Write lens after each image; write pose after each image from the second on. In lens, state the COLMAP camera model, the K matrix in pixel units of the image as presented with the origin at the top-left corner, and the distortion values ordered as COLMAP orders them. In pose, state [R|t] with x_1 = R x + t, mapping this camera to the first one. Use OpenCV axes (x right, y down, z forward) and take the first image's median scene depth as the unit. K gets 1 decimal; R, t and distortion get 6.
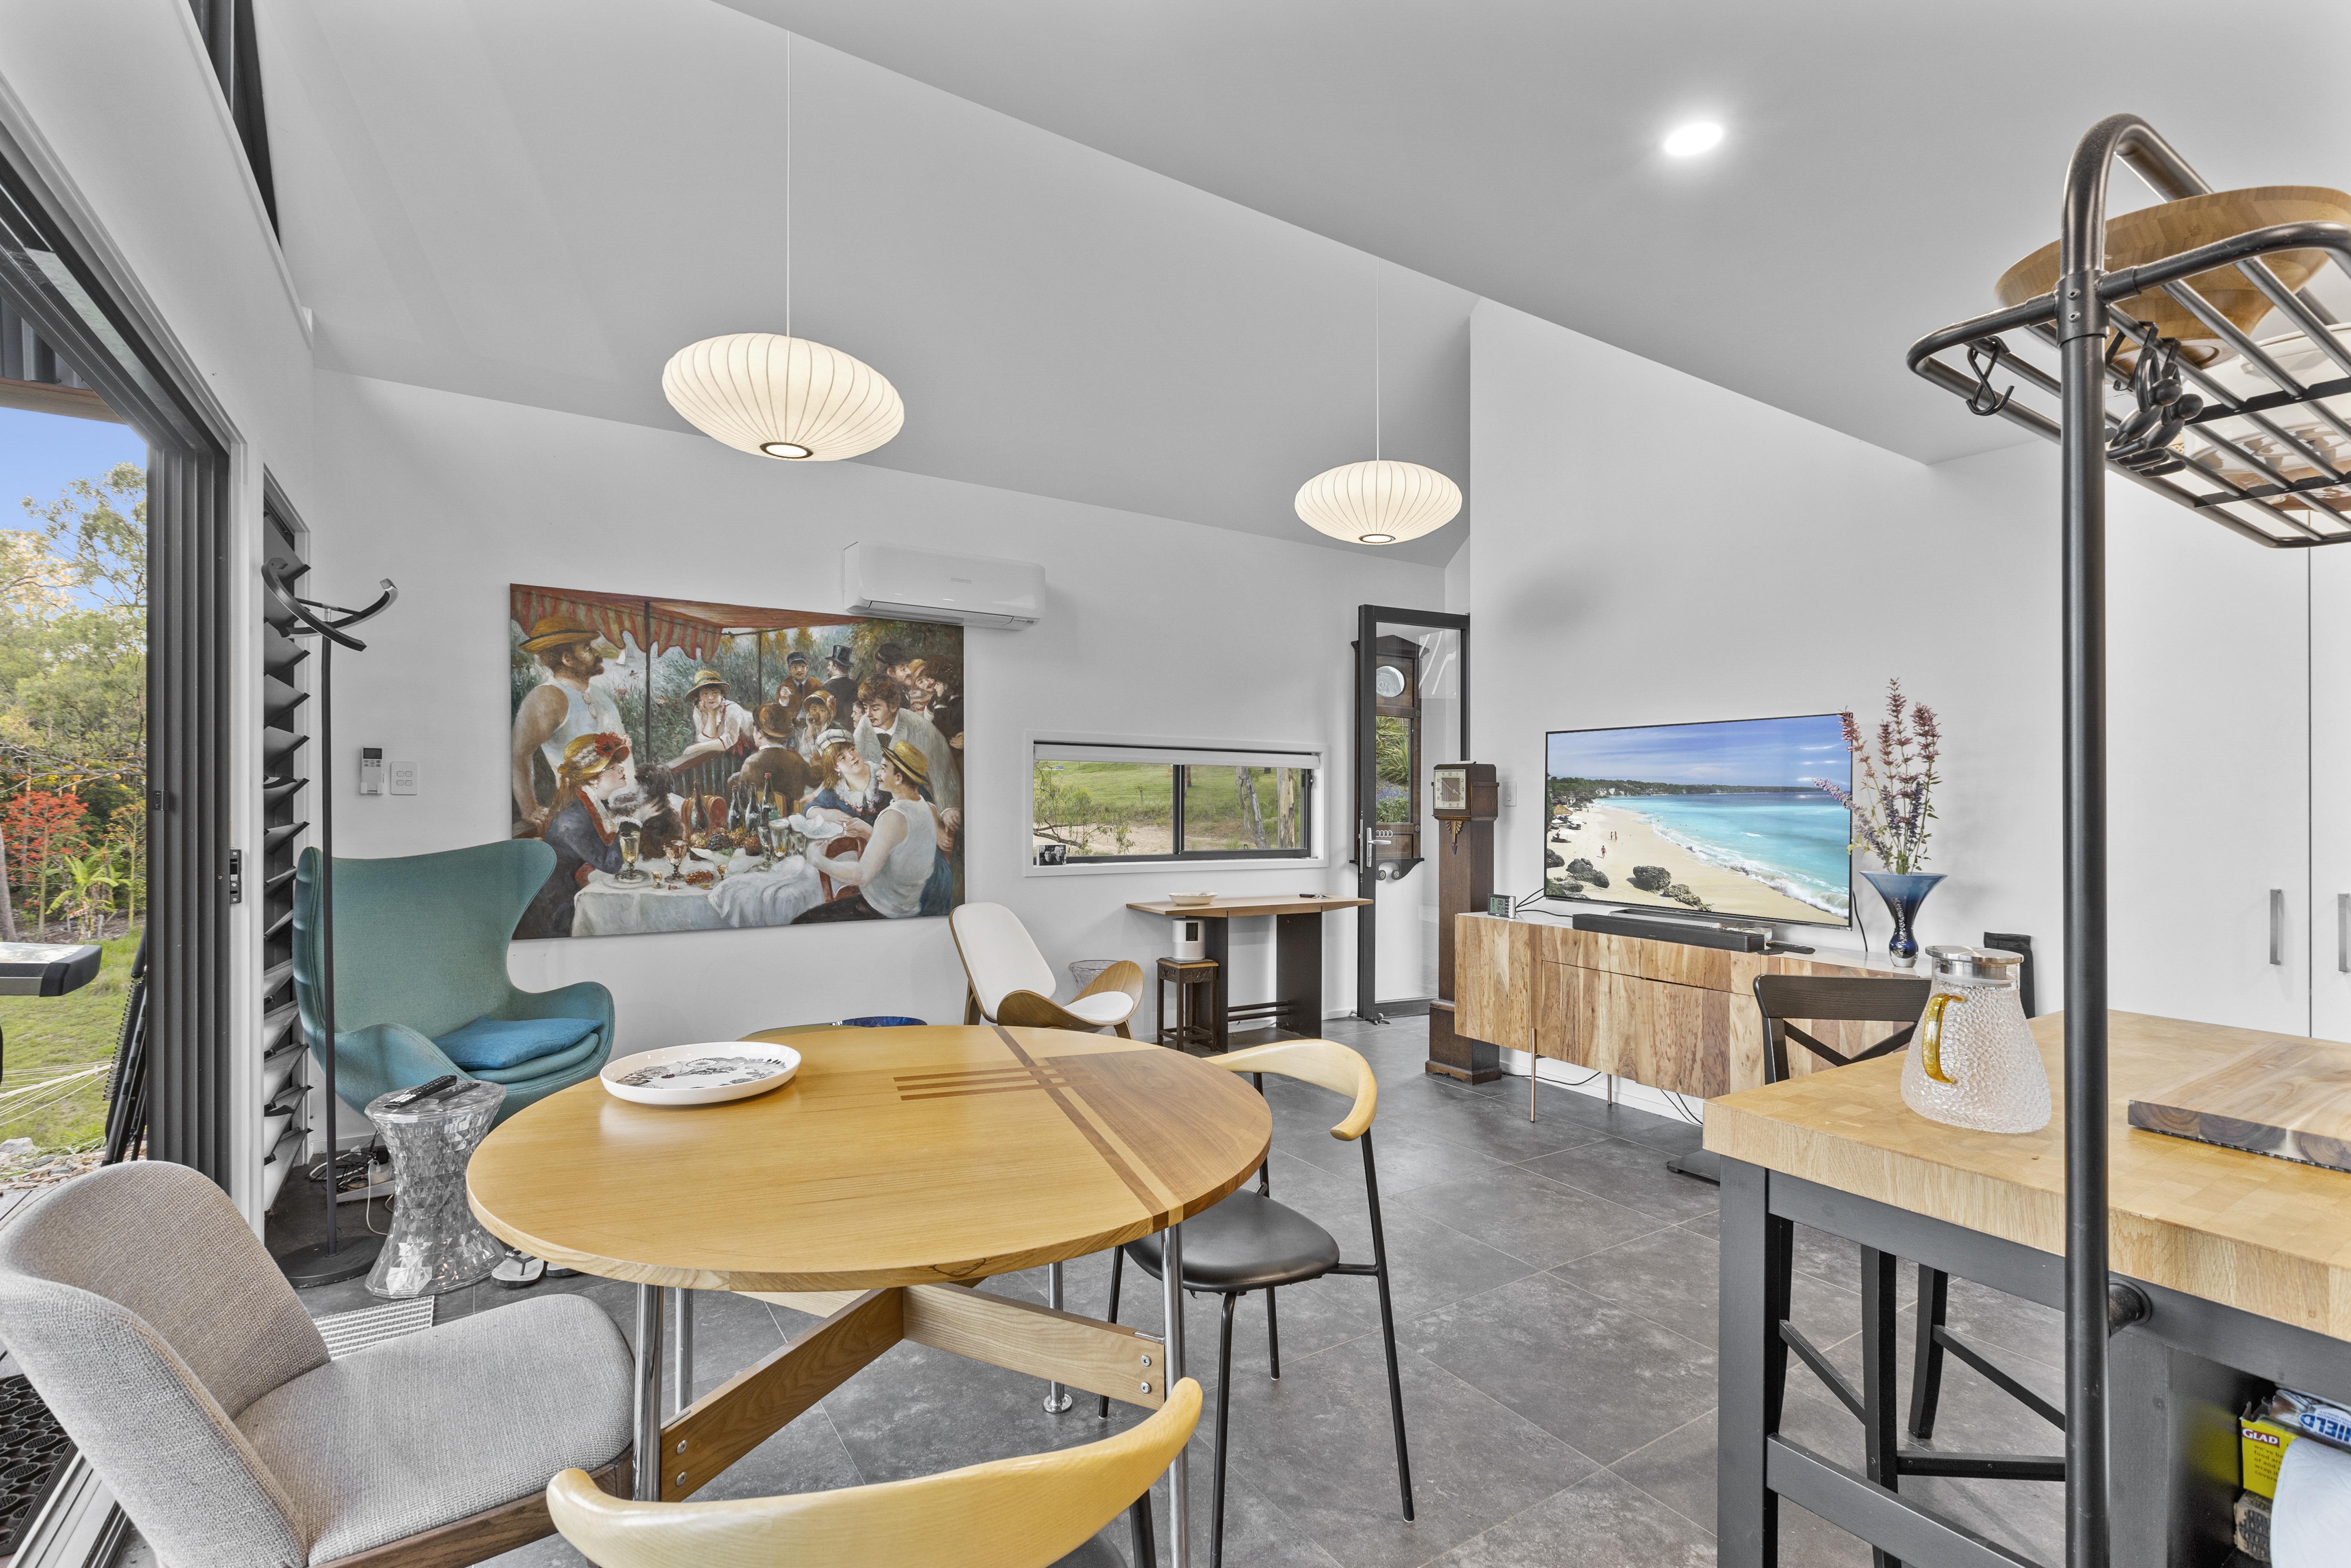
lens RADIAL K [[1079.1, 0, 1178.0], [0, 1079.1, 793.7], [0, 0, 1]] dist [-0.002307, -0.000386]
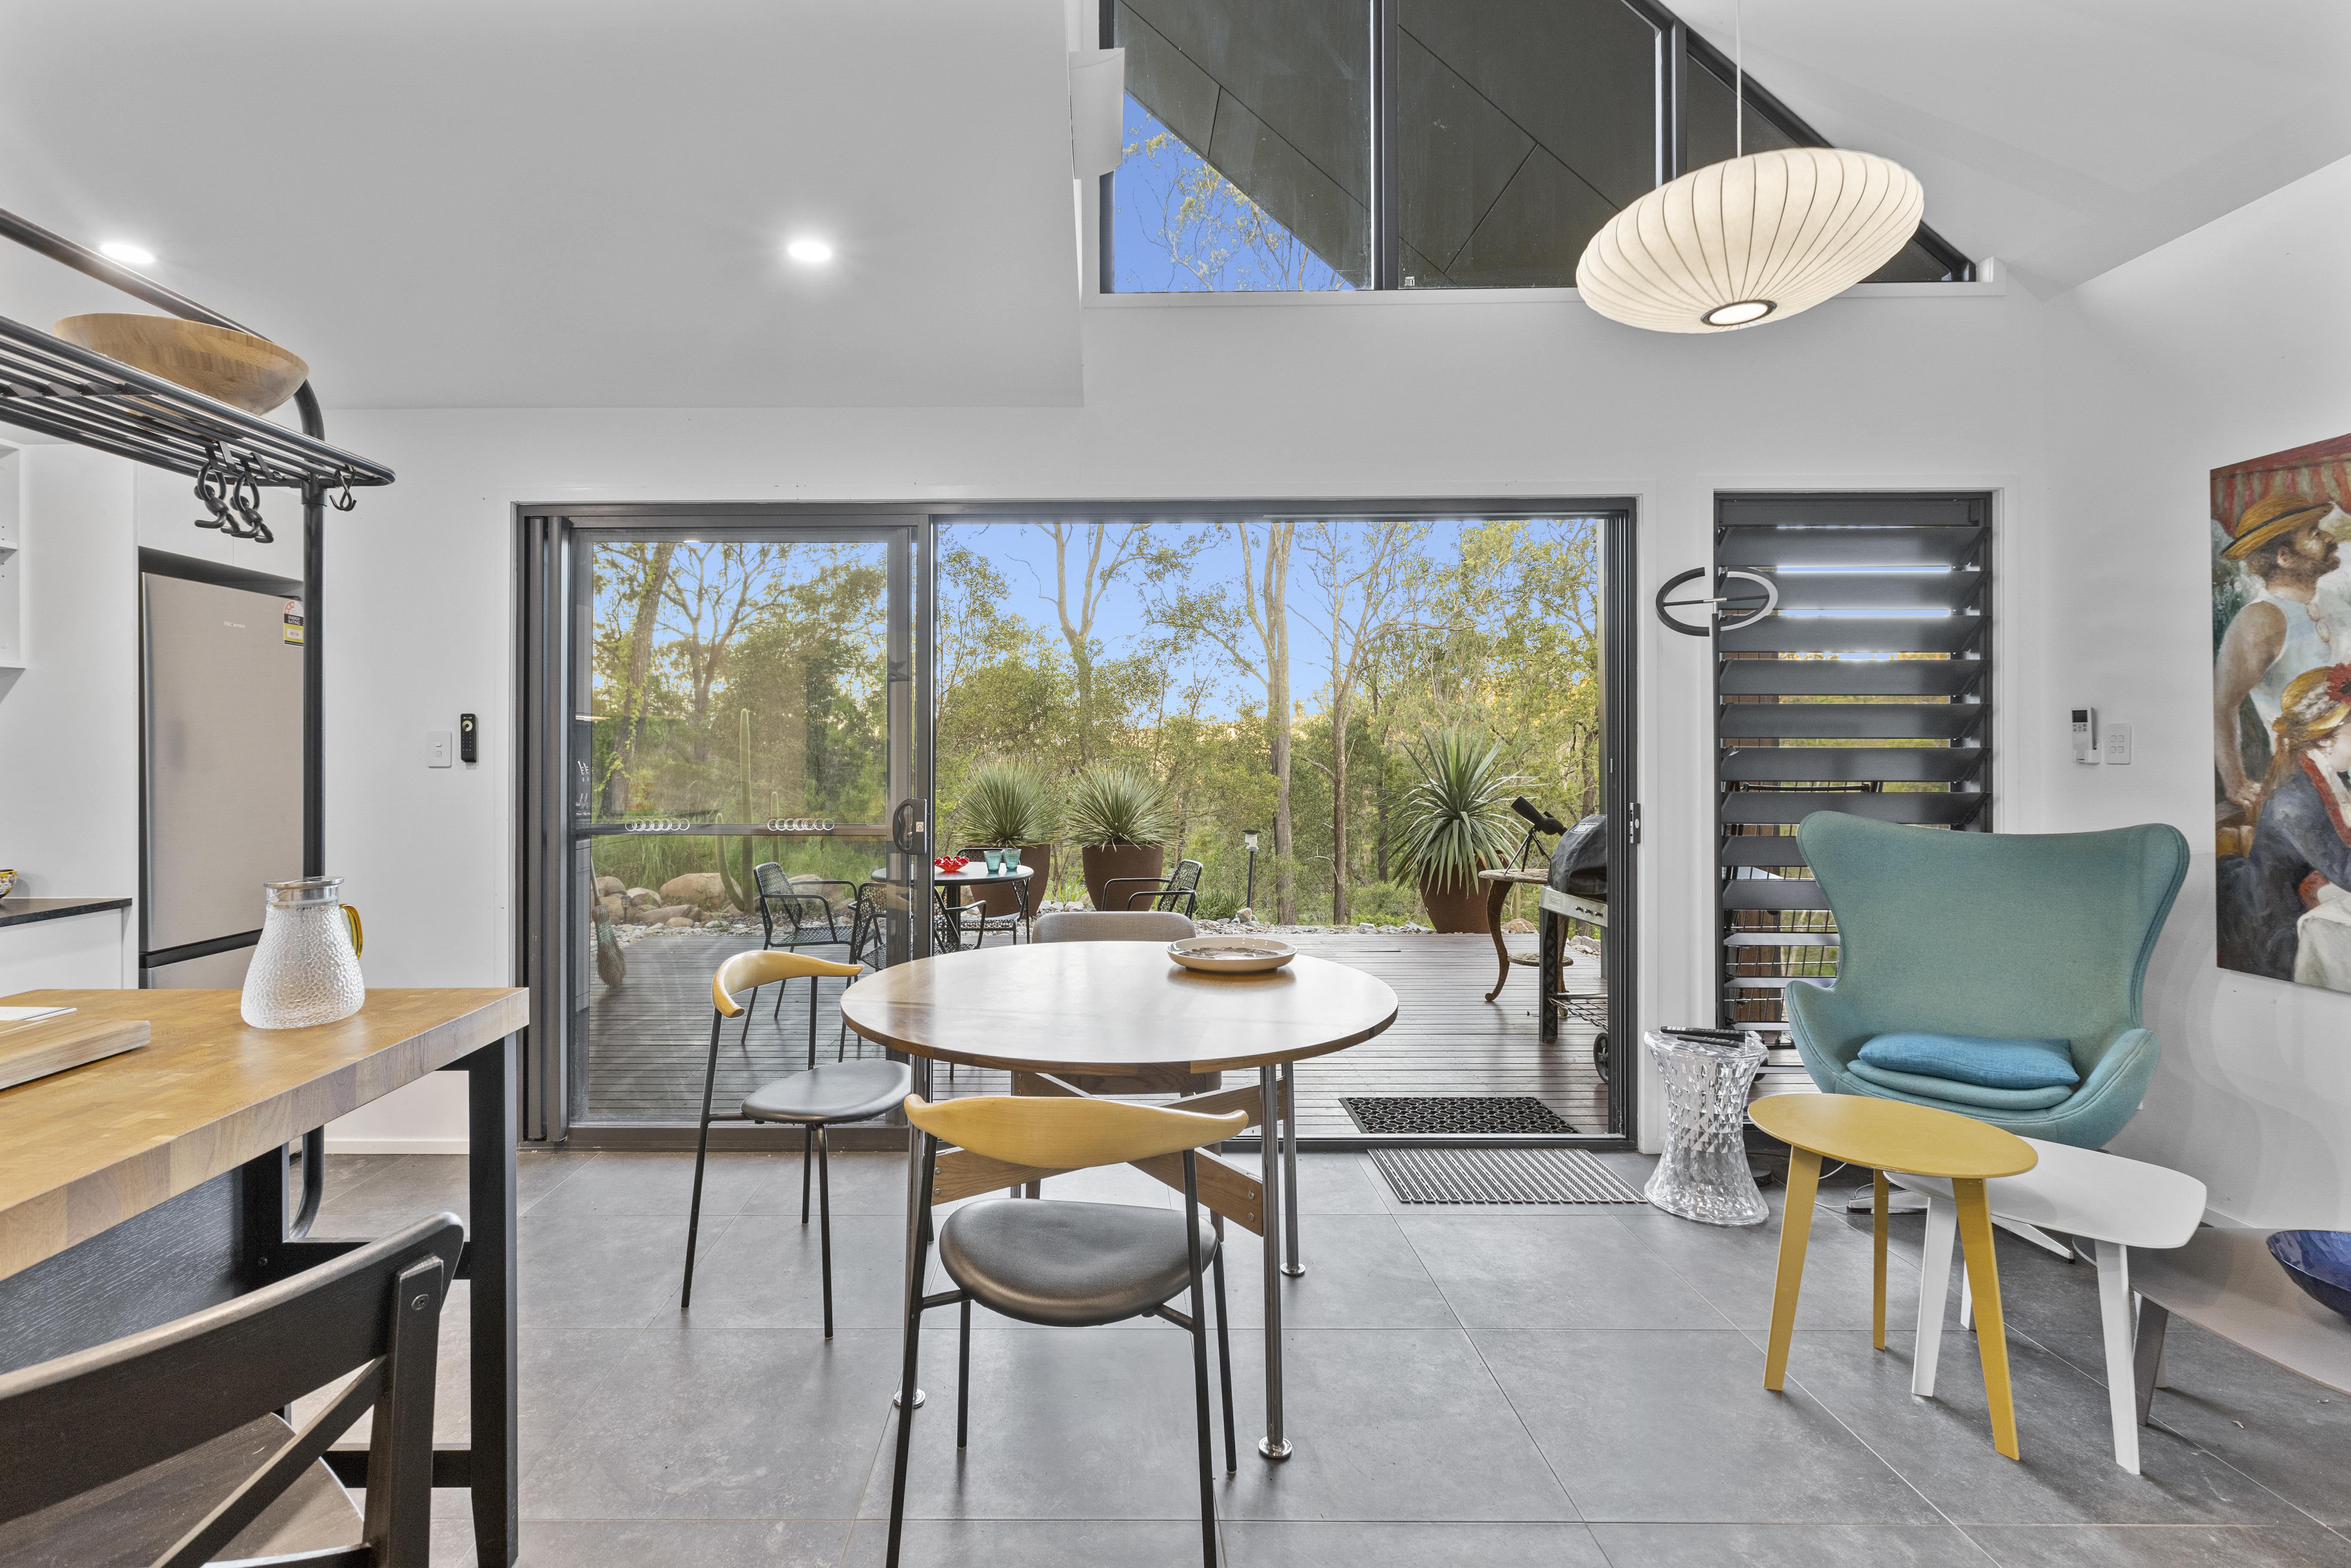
lens RADIAL K [[1079.1, 0, 1173.9], [0, 1079.1, 762.6], [0, 0, 1]] dist [-0.002307, -0.000386]
pose [[-0.544063, 0.005016, -0.839029, 0.352832], [0.001812, 0.999987, 0.004803, -0.004168], [0.839042, 0.001093, -0.544065, 0.790155]]
